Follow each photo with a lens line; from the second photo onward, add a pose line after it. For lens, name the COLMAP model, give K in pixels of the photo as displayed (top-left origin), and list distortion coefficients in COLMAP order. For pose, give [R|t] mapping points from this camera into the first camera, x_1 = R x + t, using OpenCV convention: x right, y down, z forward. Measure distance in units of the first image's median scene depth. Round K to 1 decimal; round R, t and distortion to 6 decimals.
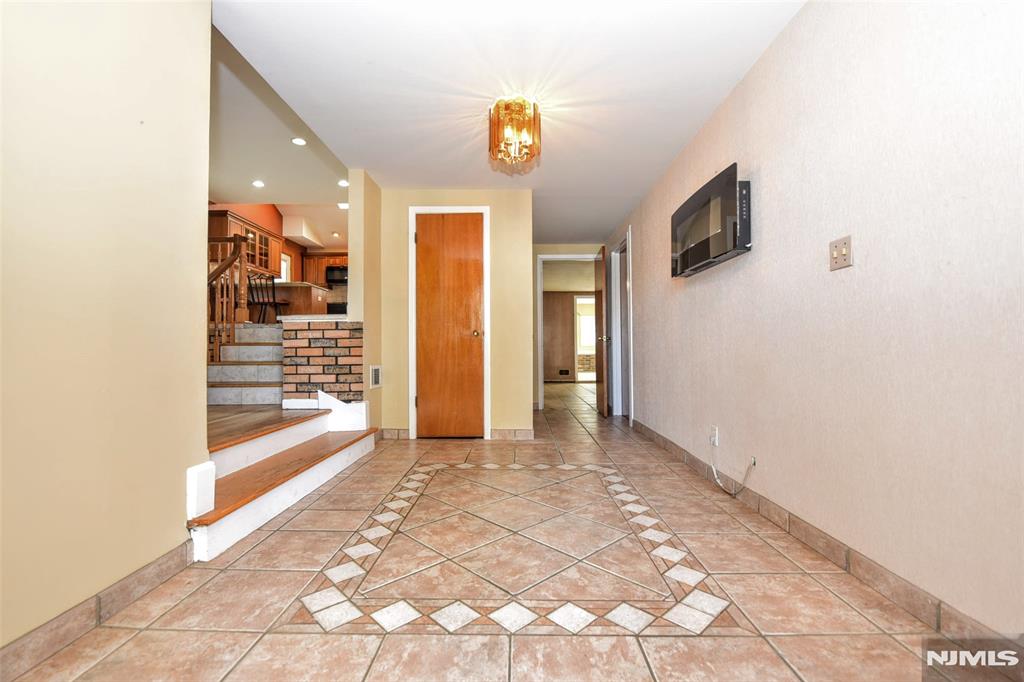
lens RADIAL K [[460.5, 0, 509.2], [0, 460.5, 339.1], [0, 0, 1]] dist [-0.008967, 0.000241]
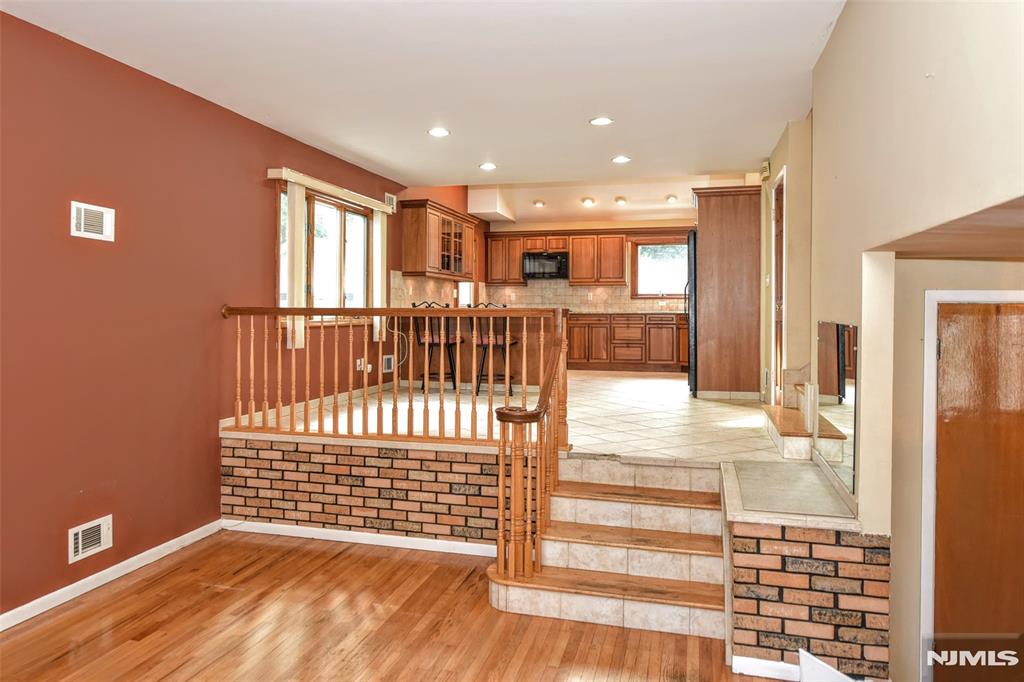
lens RADIAL K [[685.1, 0, 493.8], [0, 685.1, 313.3], [0, 0, 1]] dist [-0.002504, 0.001298]
pose [[0.966320, 0.014139, -0.256954, -0.566993], [-0.005554, 0.999403, 0.034106, -0.325304], [0.257283, -0.031531, 0.965822, 0.107563]]
